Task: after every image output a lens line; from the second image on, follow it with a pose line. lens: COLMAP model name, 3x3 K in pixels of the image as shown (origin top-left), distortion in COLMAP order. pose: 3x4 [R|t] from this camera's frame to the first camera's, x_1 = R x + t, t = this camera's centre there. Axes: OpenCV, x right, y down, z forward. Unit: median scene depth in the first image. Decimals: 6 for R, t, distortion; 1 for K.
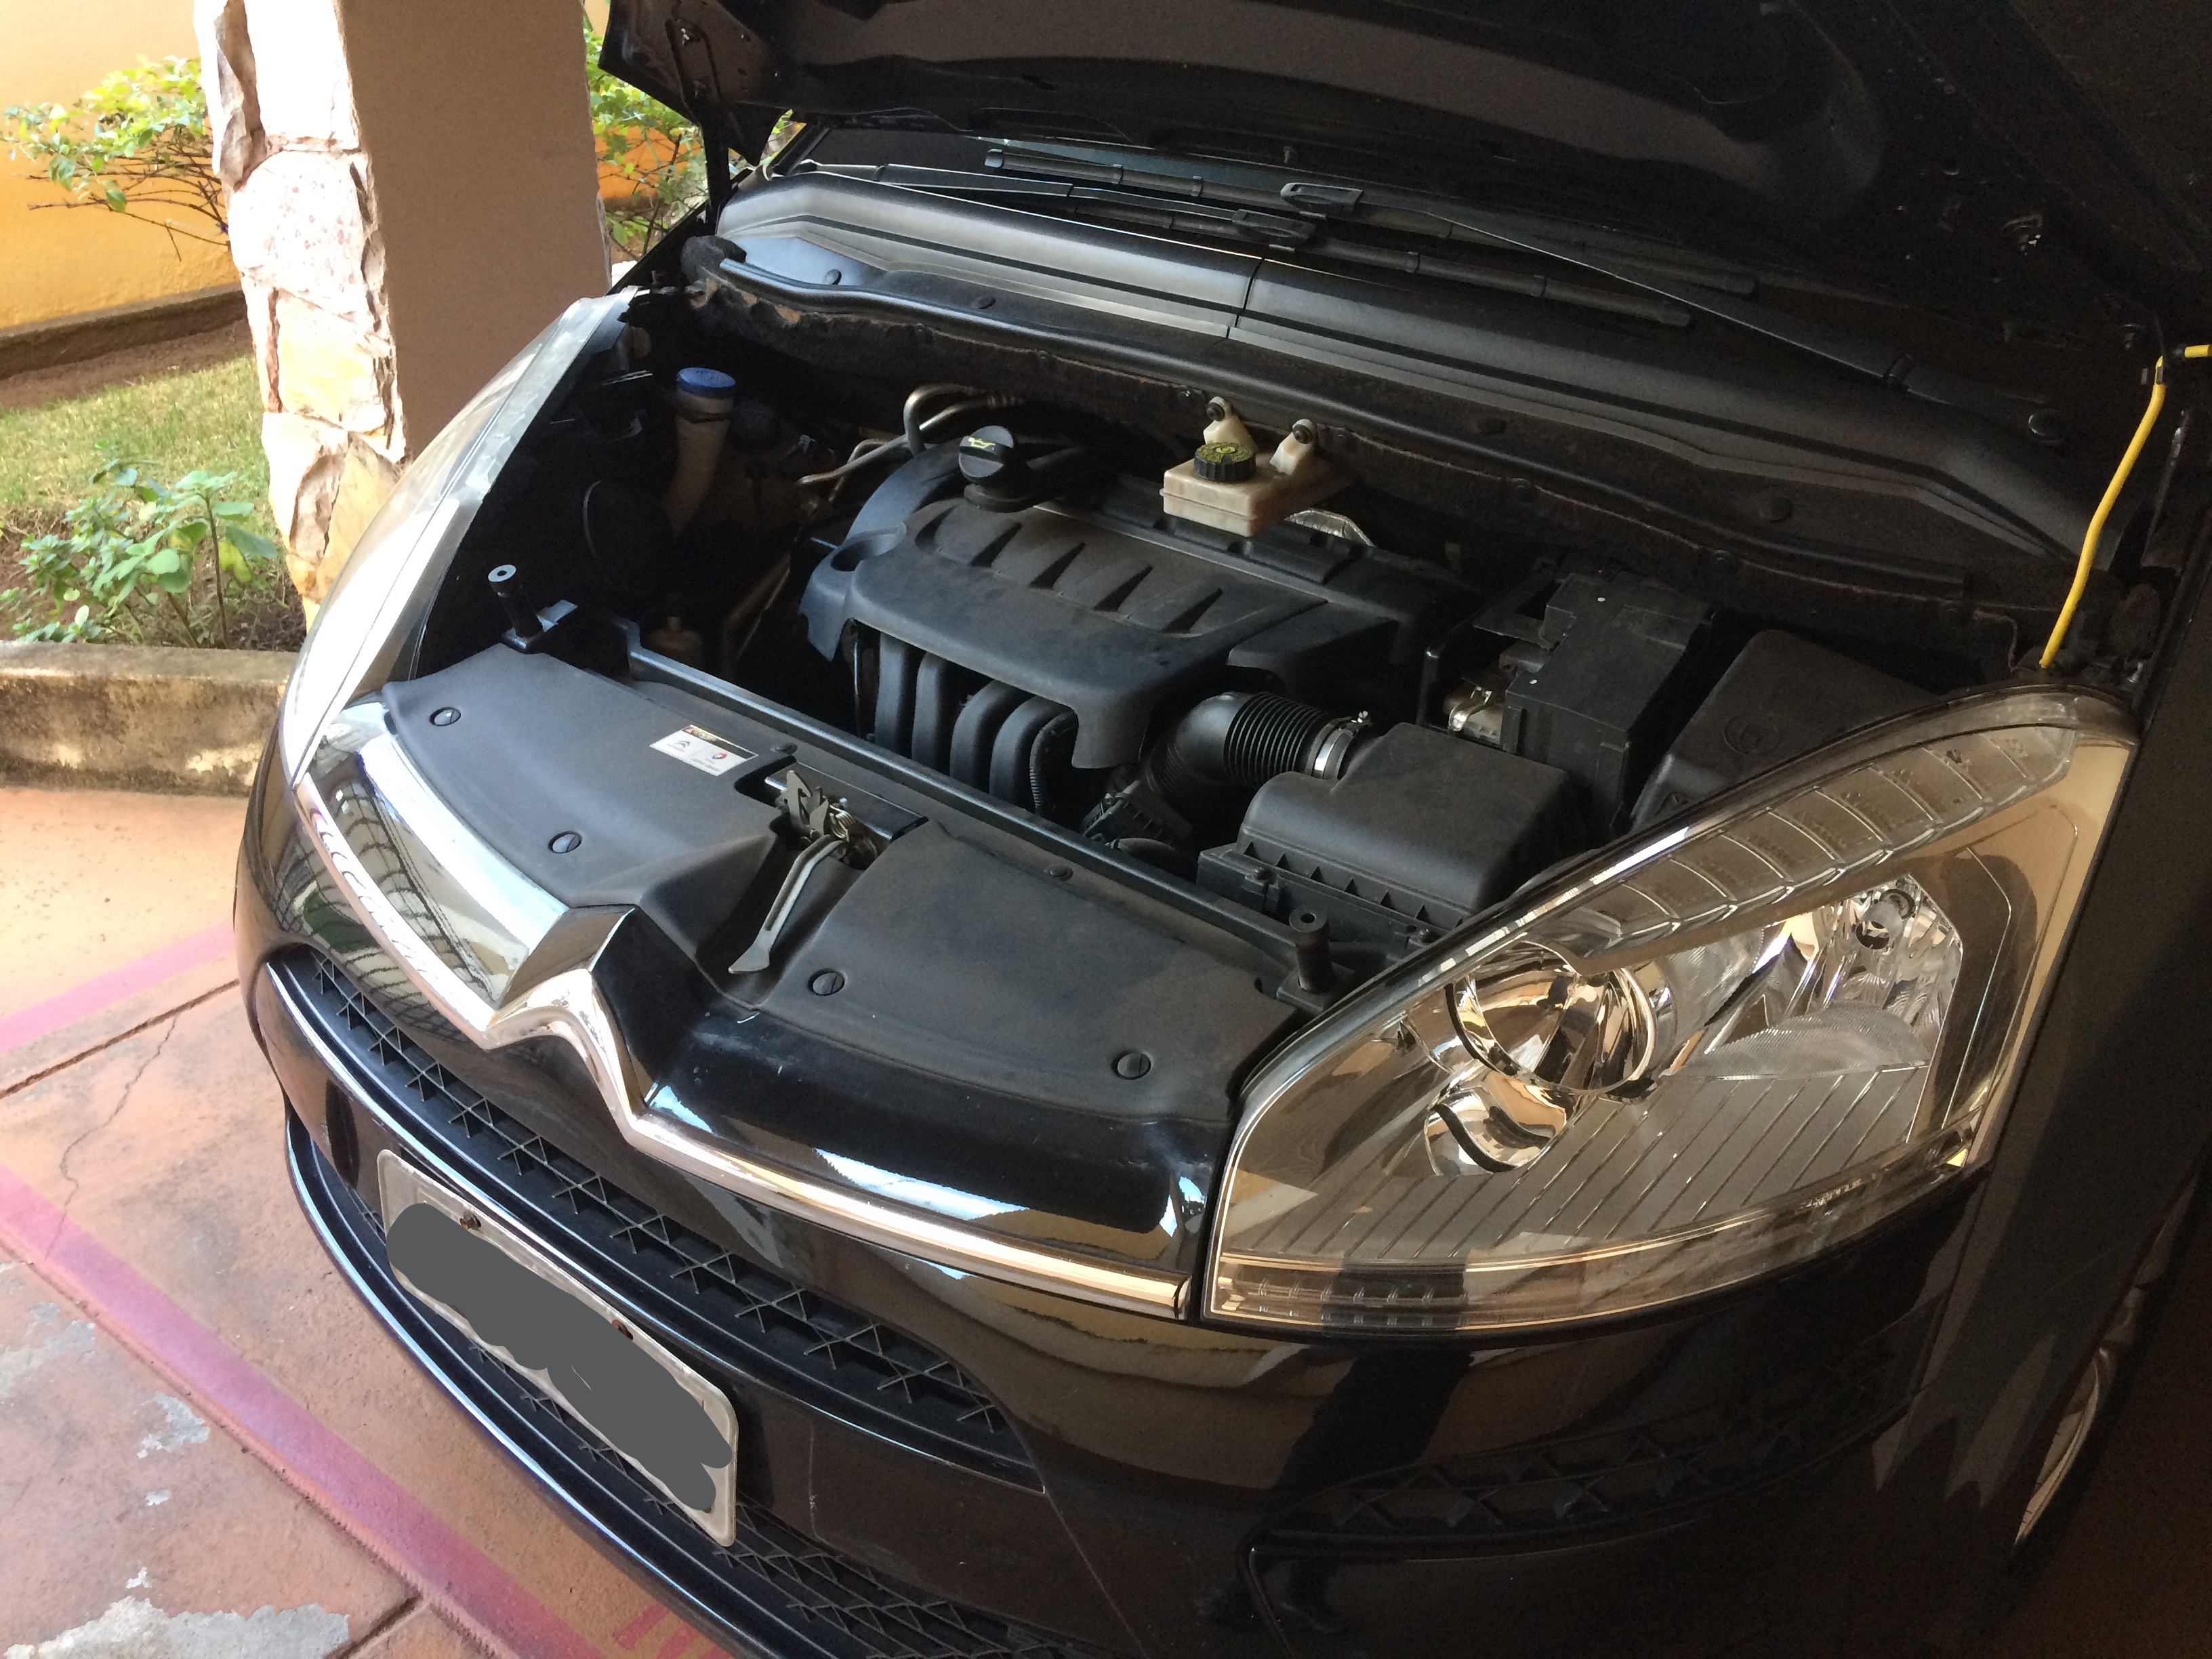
lens RADIAL K [[1802.8, 0, 1106.0], [0, 1802.8, 829.5], [0, 0, 1]] dist [0.008600, -0.113449]
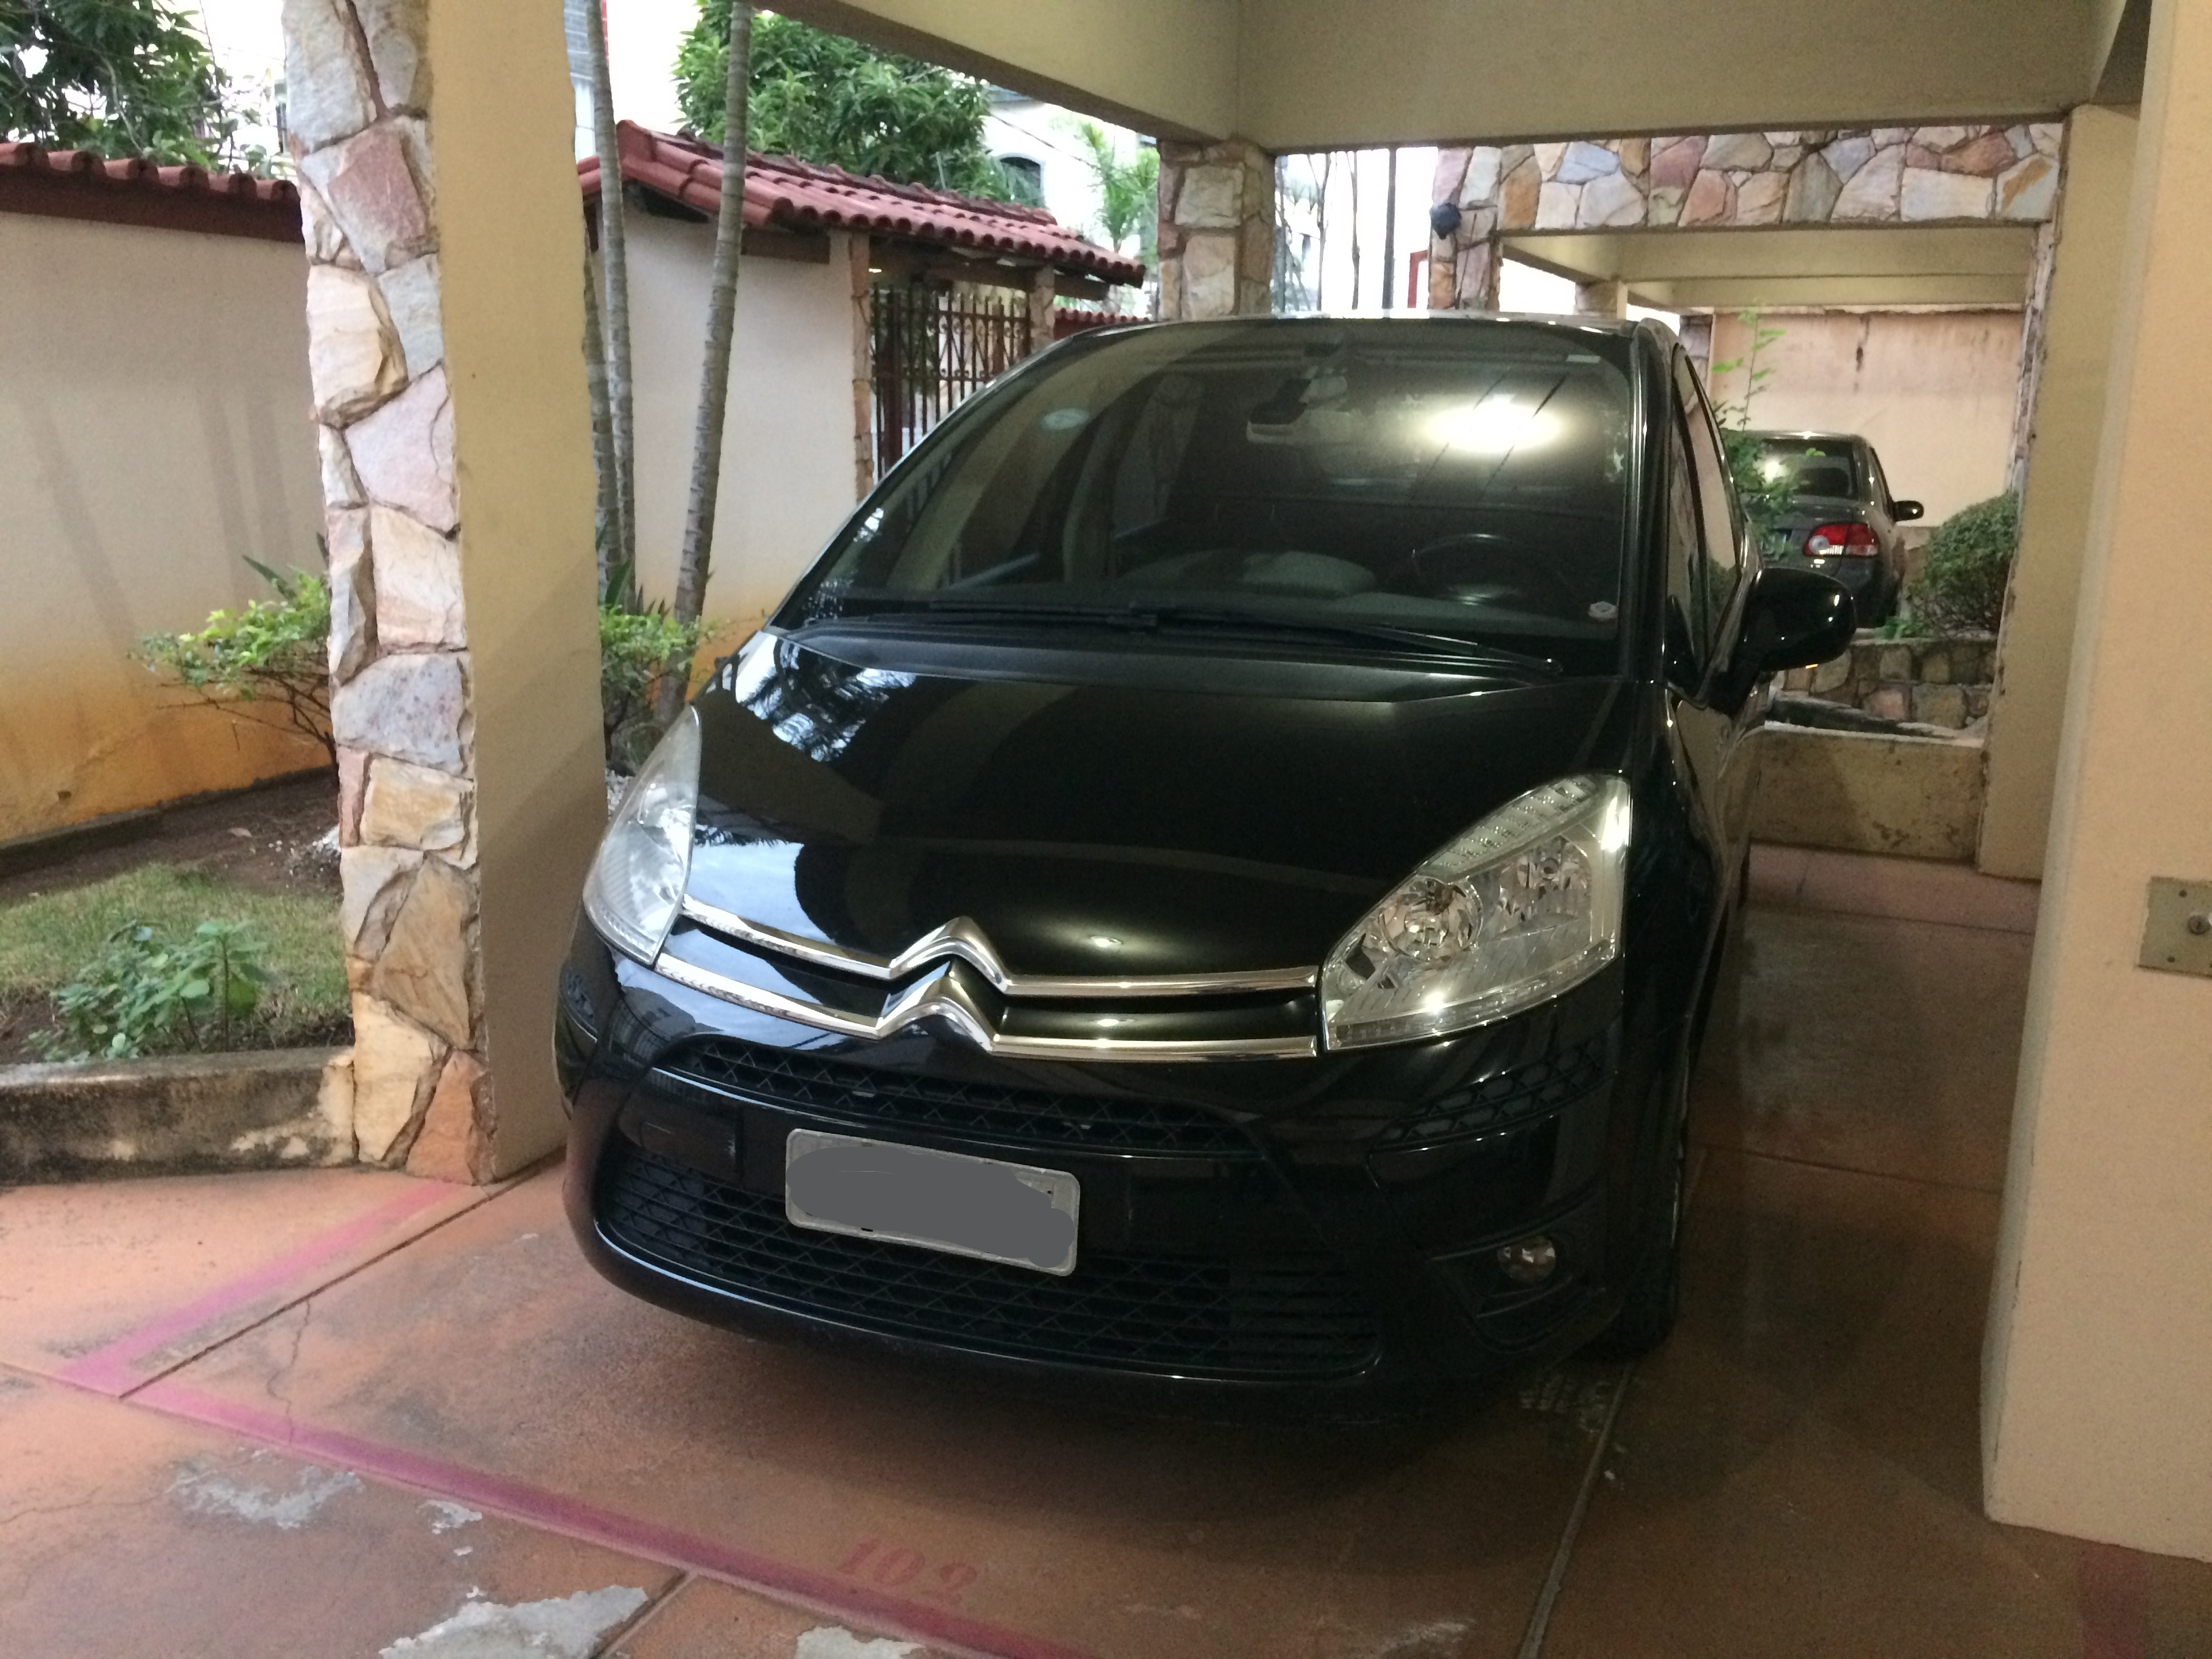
lens RADIAL K [[1802.8, 0, 1106.0], [0, 1802.8, 829.5], [0, 0, 1]] dist [0.008600, -0.113449]
pose [[0.969989, -0.077004, 0.230632, -0.211689], [0.141165, 0.950646, -0.276304, 0.191705], [-0.197973, 0.300569, 0.932987, -0.343212]]
